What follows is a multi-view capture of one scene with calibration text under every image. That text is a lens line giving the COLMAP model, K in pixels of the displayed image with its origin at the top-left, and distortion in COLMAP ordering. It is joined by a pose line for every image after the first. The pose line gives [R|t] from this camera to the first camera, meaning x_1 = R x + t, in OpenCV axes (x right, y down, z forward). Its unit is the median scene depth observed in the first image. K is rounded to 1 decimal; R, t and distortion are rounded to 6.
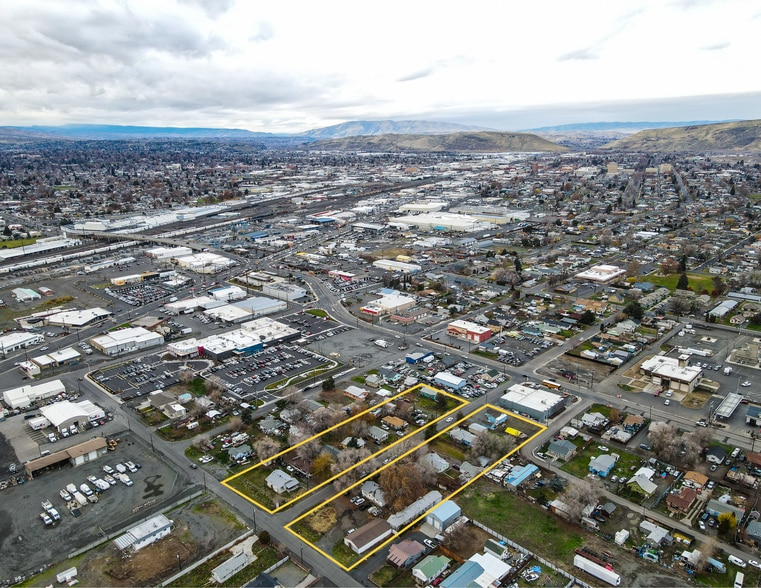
lens RADIAL K [[573.8, 0, 380.5], [0, 573.8, 294.0], [0, 0, 1]] dist [-0.002915, -0.001494]
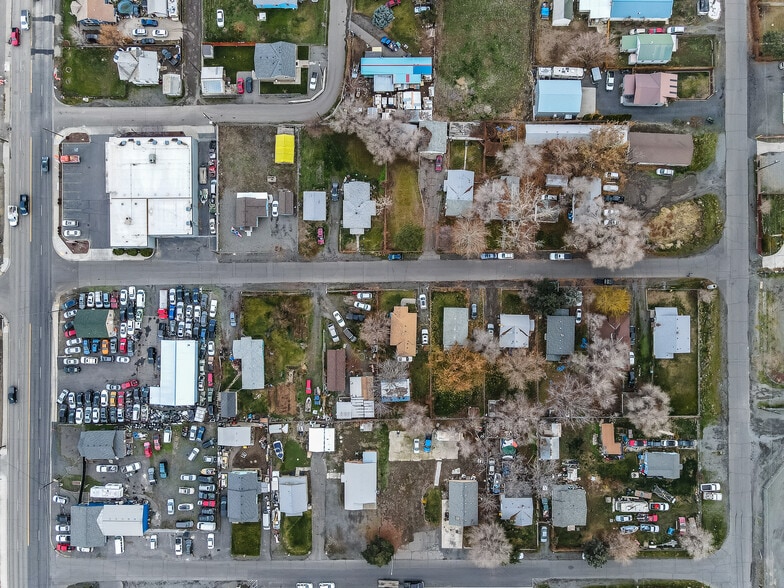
lens RADIAL K [[604.2, 0, 392.0], [0, 604.2, 294.0], [0, 0, 1]] dist [-0.004025, 0.036655]
pose [[-0.689385, -0.723872, 0.027504, 0.033248], [0.207890, -0.161329, 0.964756, -0.240751], [-0.693923, 0.670807, 0.261704, 0.649191]]
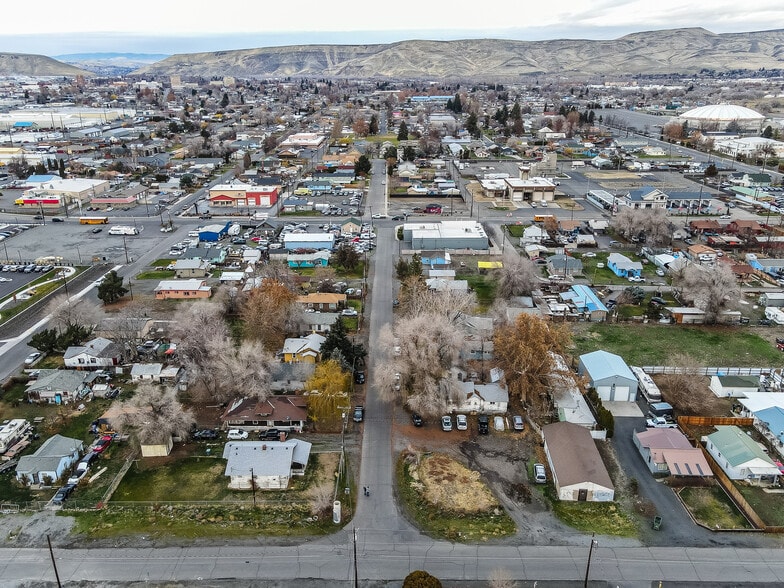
lens RADIAL K [[604.2, 0, 392.0], [0, 604.2, 294.0], [0, 0, 1]] dist [-0.004025, 0.036655]
pose [[0.726198, -0.228562, 0.648379, -0.222852], [0.171504, 0.973528, 0.151093, 0.111347], [-0.665750, 0.001476, 0.746174, 0.416122]]
